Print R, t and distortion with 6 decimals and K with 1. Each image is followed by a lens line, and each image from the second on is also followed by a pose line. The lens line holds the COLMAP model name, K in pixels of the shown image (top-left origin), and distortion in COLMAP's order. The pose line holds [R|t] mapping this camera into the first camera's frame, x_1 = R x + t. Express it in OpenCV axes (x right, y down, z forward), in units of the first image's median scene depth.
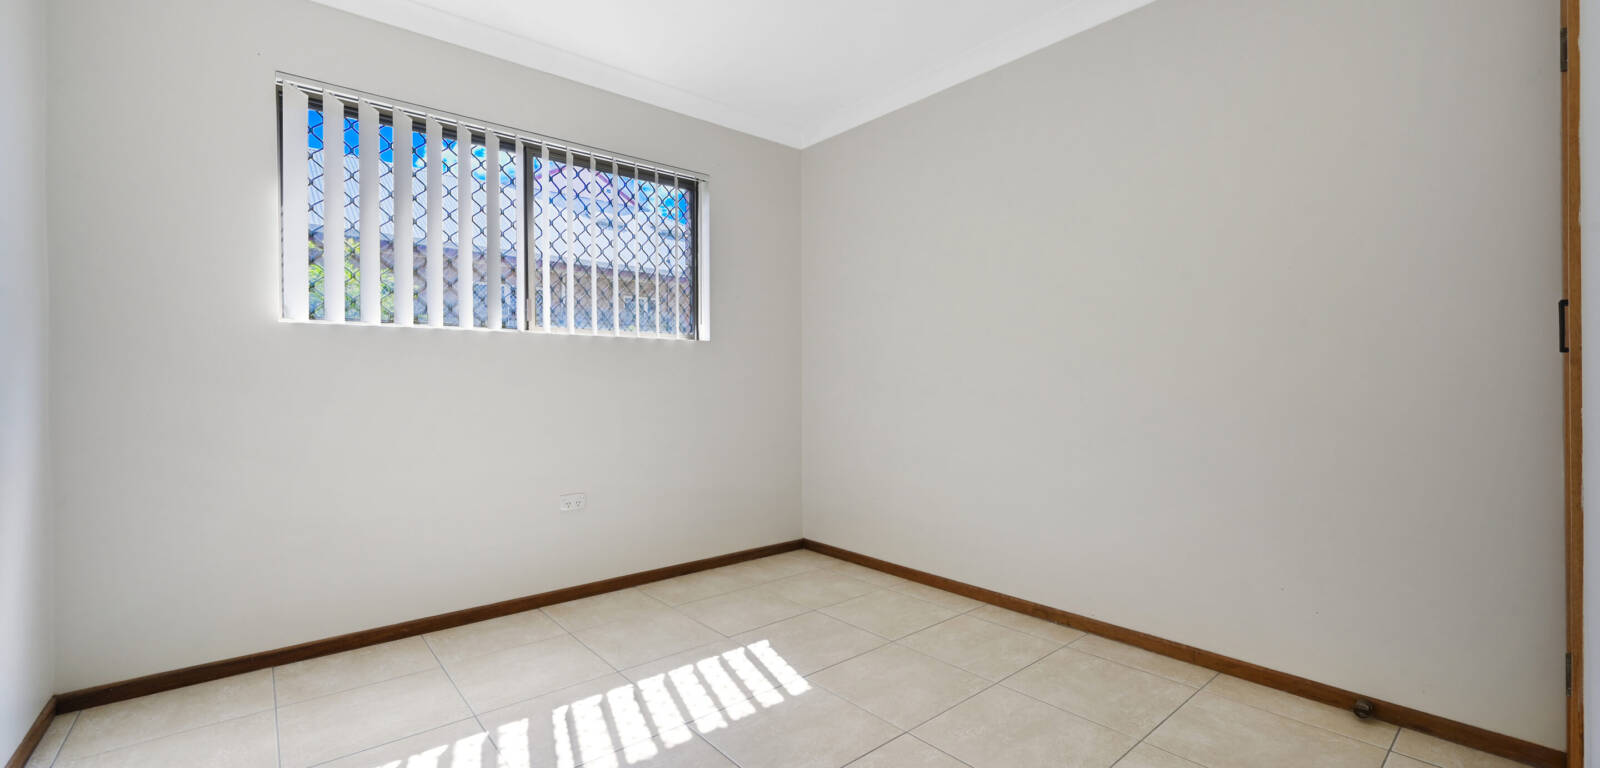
lens RADIAL K [[652.4, 0, 800.0], [0, 652.4, 384.0], [0, 0, 1]] dist [-0.002100, -0.000272]
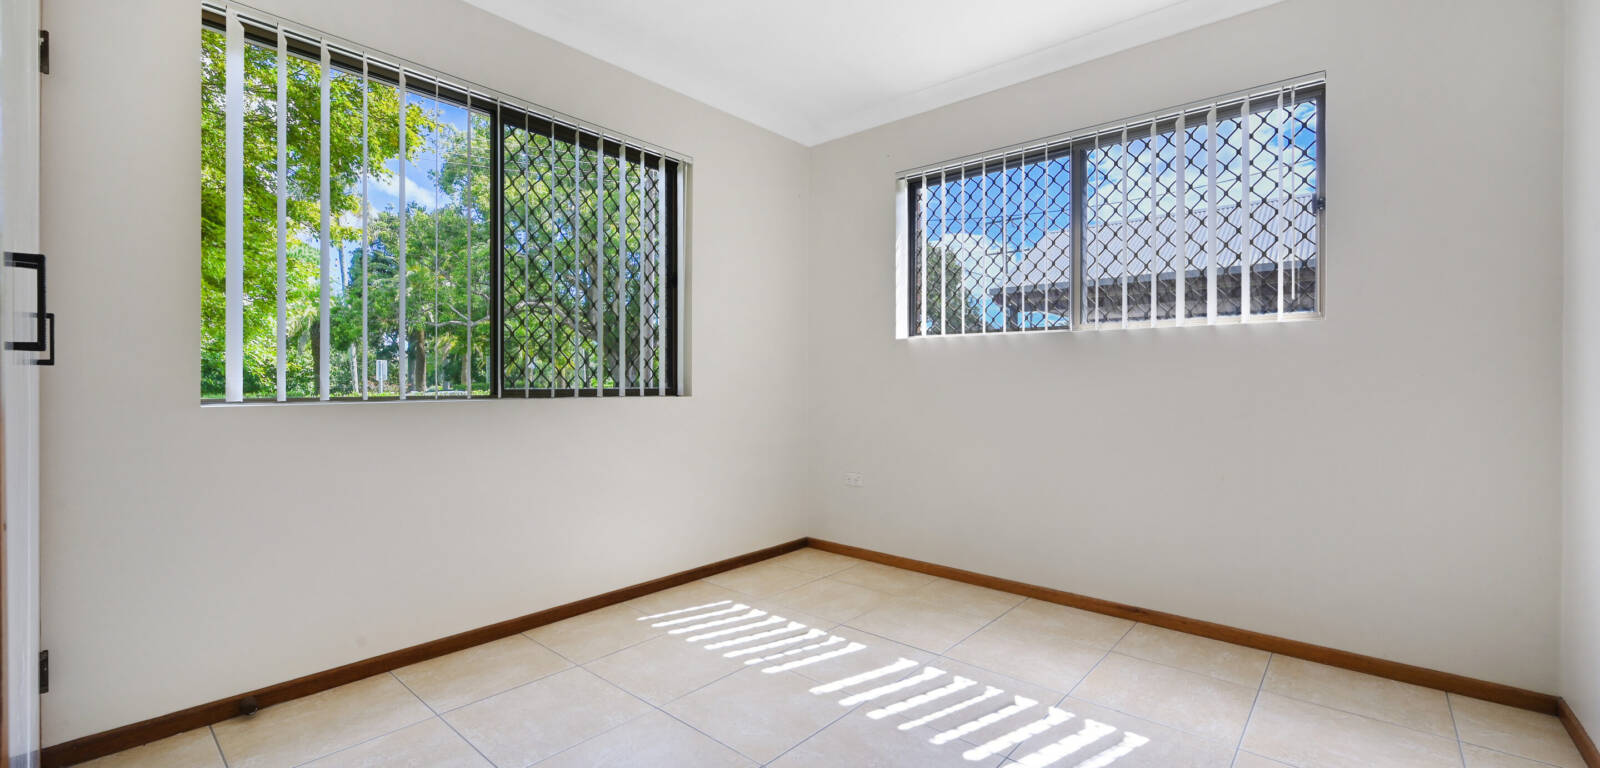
lens RADIAL K [[652.4, 0, 800.0], [0, 652.4, 384.0], [0, 0, 1]] dist [-0.002100, -0.000272]
pose [[0.153698, 0.014804, -0.988007, 0.485659], [-0.000558, 0.999889, 0.014895, -0.014476], [0.988118, -0.001738, 0.153689, 0.427732]]
